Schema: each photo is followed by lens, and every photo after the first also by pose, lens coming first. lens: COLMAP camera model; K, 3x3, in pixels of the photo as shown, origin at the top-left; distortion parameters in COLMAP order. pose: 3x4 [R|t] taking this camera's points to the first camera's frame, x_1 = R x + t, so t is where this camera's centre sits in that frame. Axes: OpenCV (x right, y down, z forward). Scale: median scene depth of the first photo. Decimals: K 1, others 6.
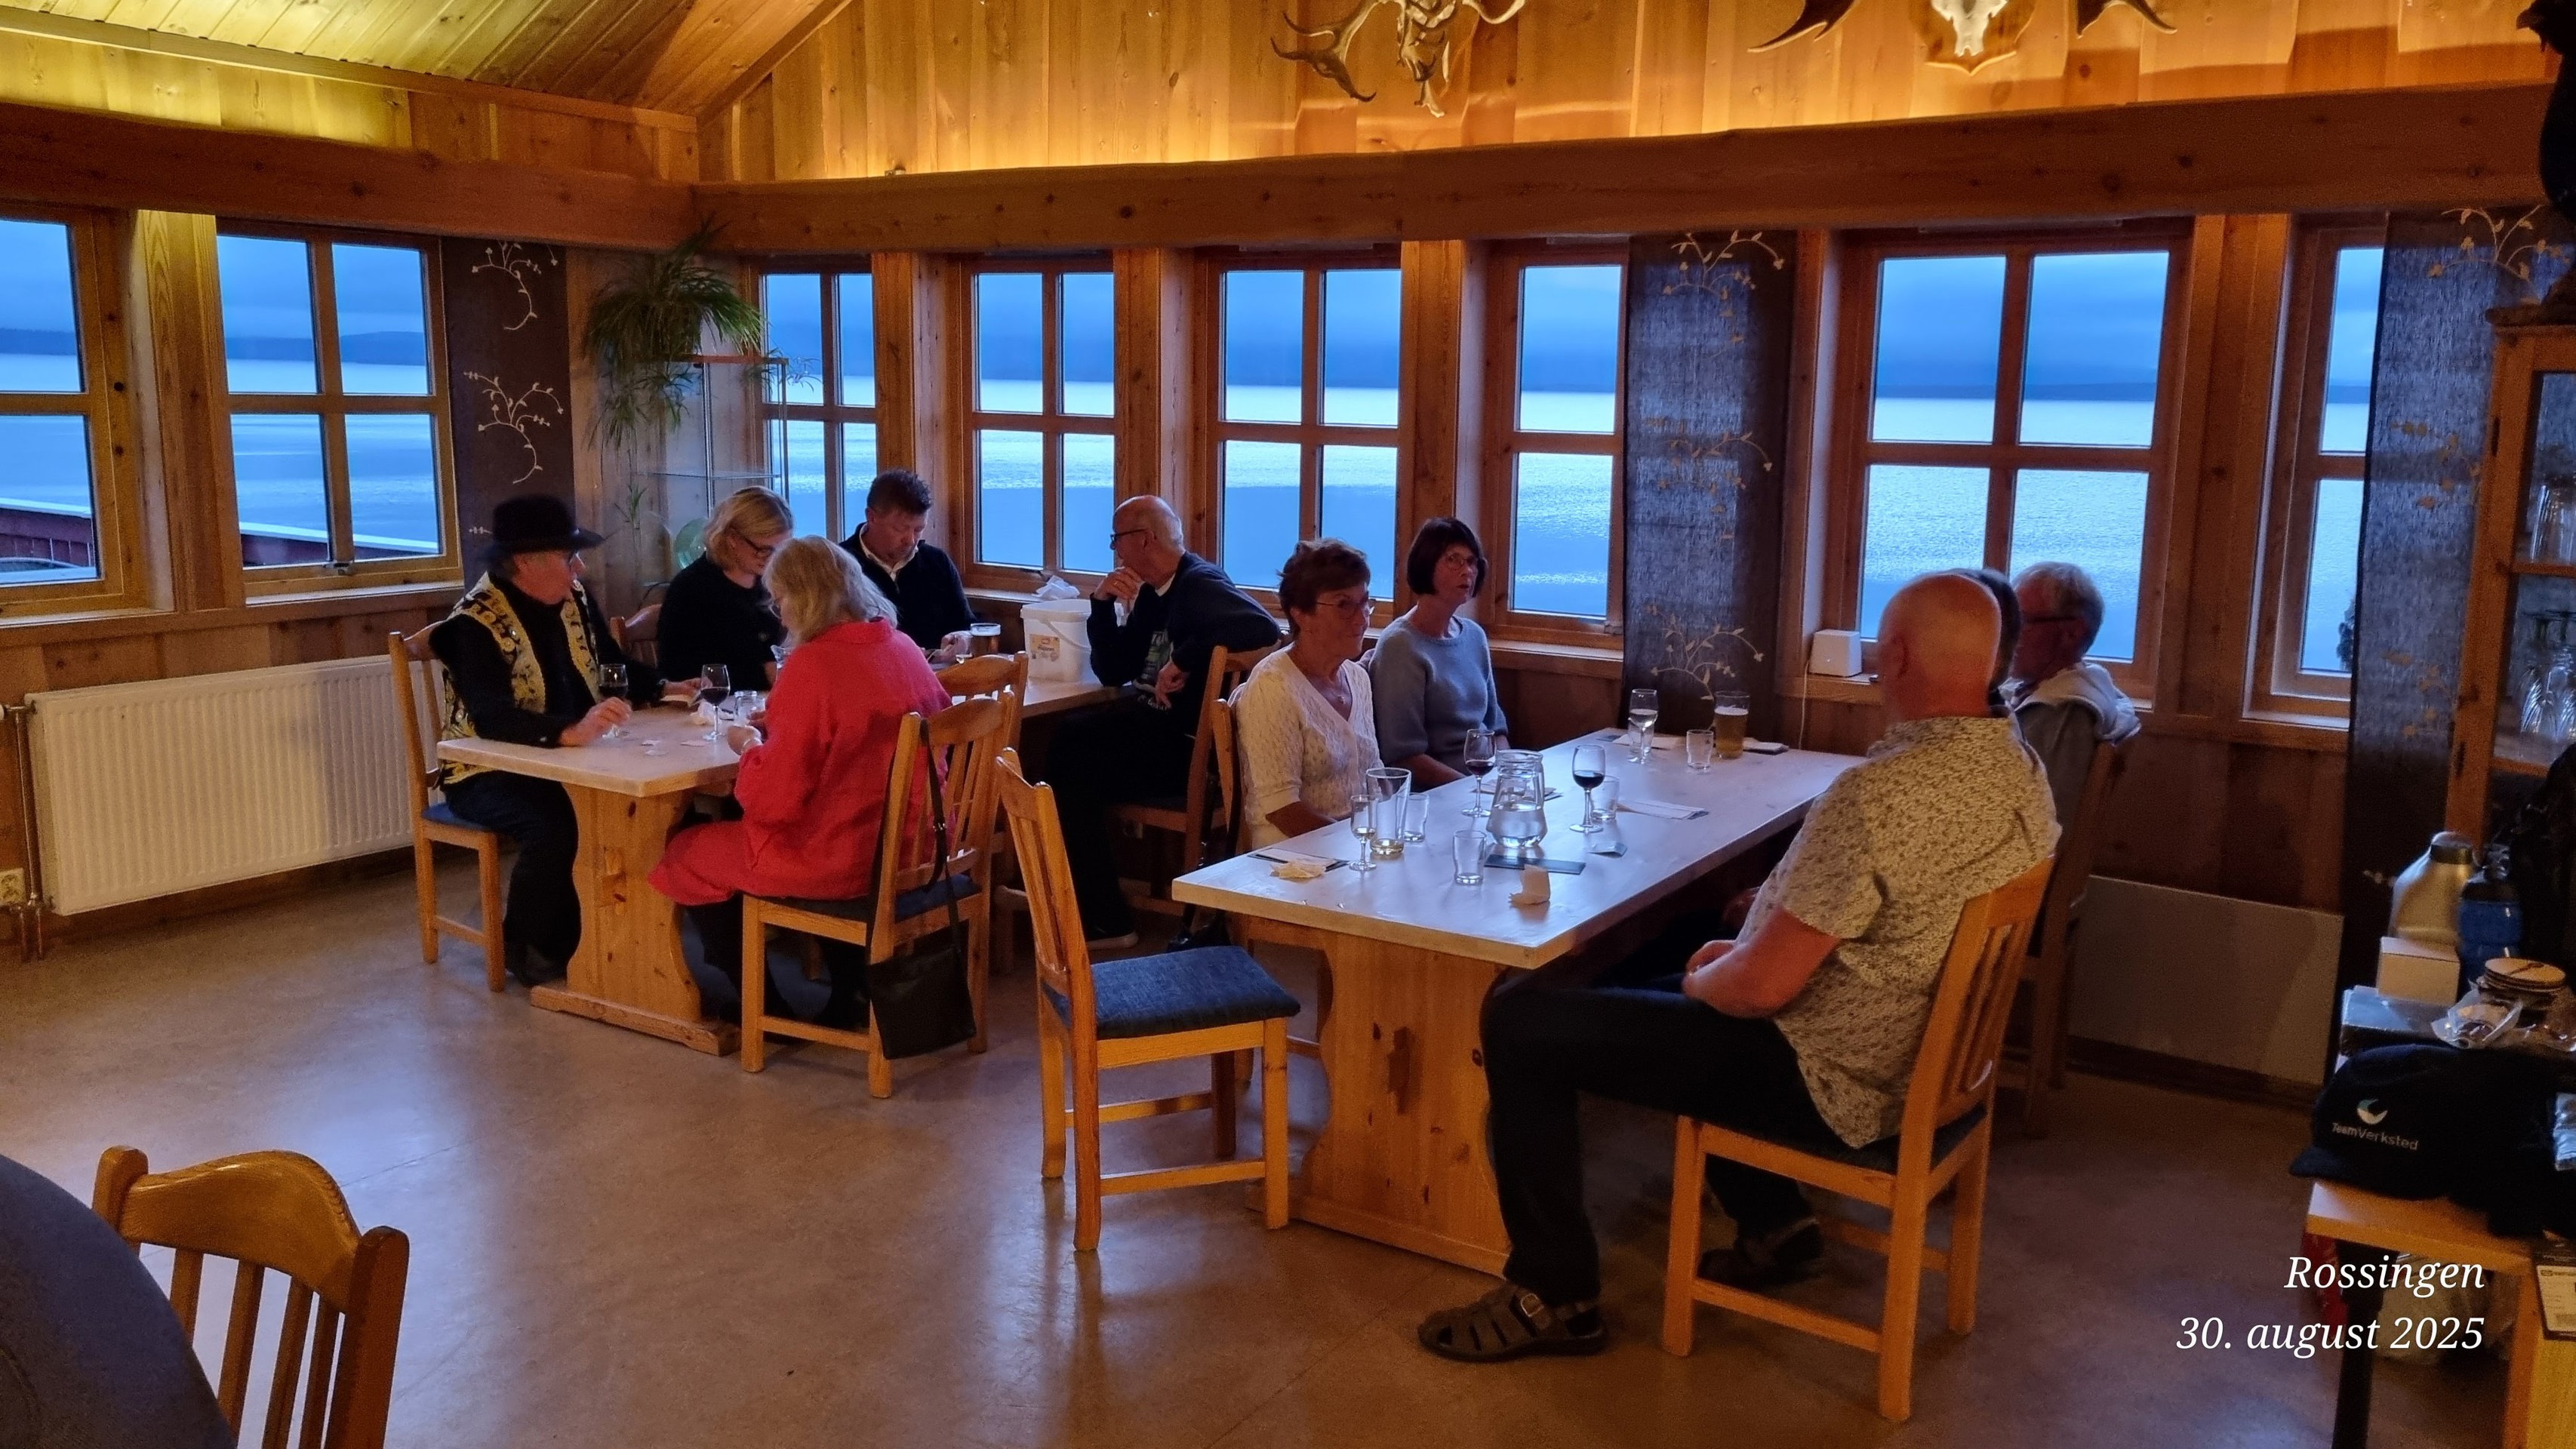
lens RADIAL K [[1950.6, 0, 1285.6], [0, 1950.6, 716.1], [0, 0, 1]] dist [0.050564, -0.016170]
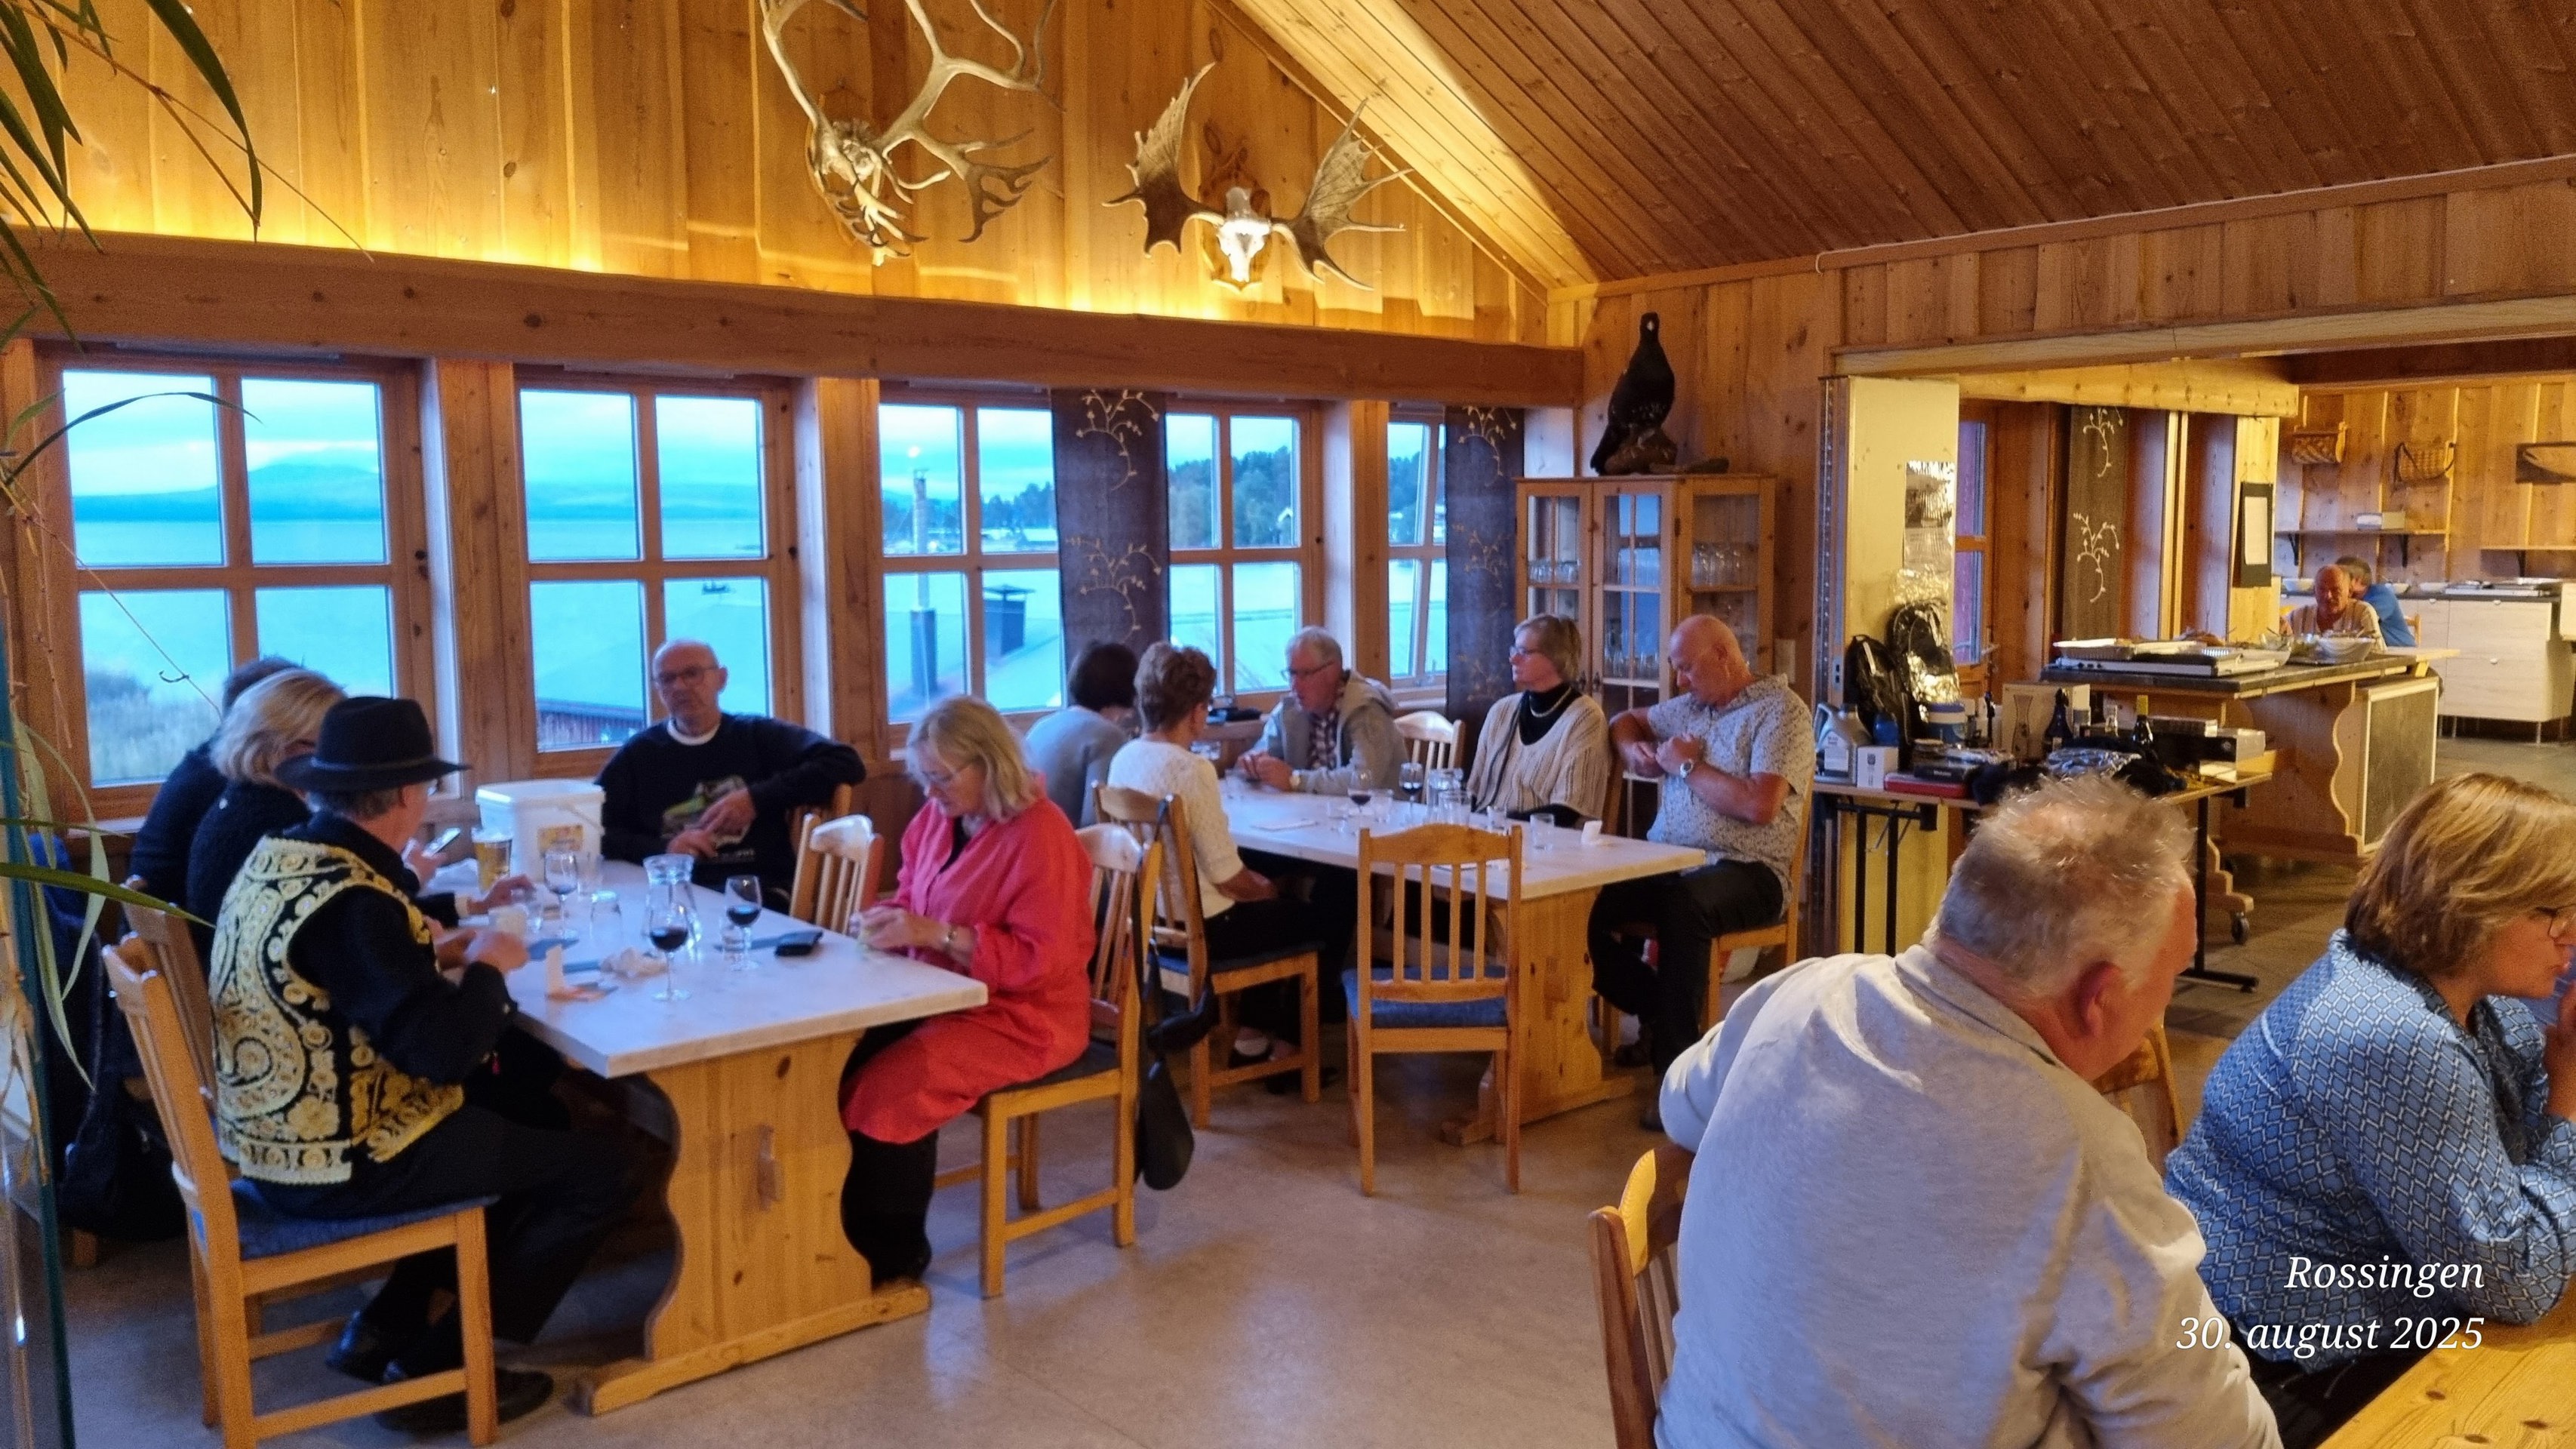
lens RADIAL K [[1950.6, 0, 1335.3], [0, 1950.6, 735.3], [0, 0, 1]] dist [0.050564, -0.016170]
pose [[0.282779, -0.126394, 0.950821, -0.947349], [0.175360, 0.981385, 0.078304, -0.099423], [-0.943019, 0.144593, 0.299679, 0.507885]]
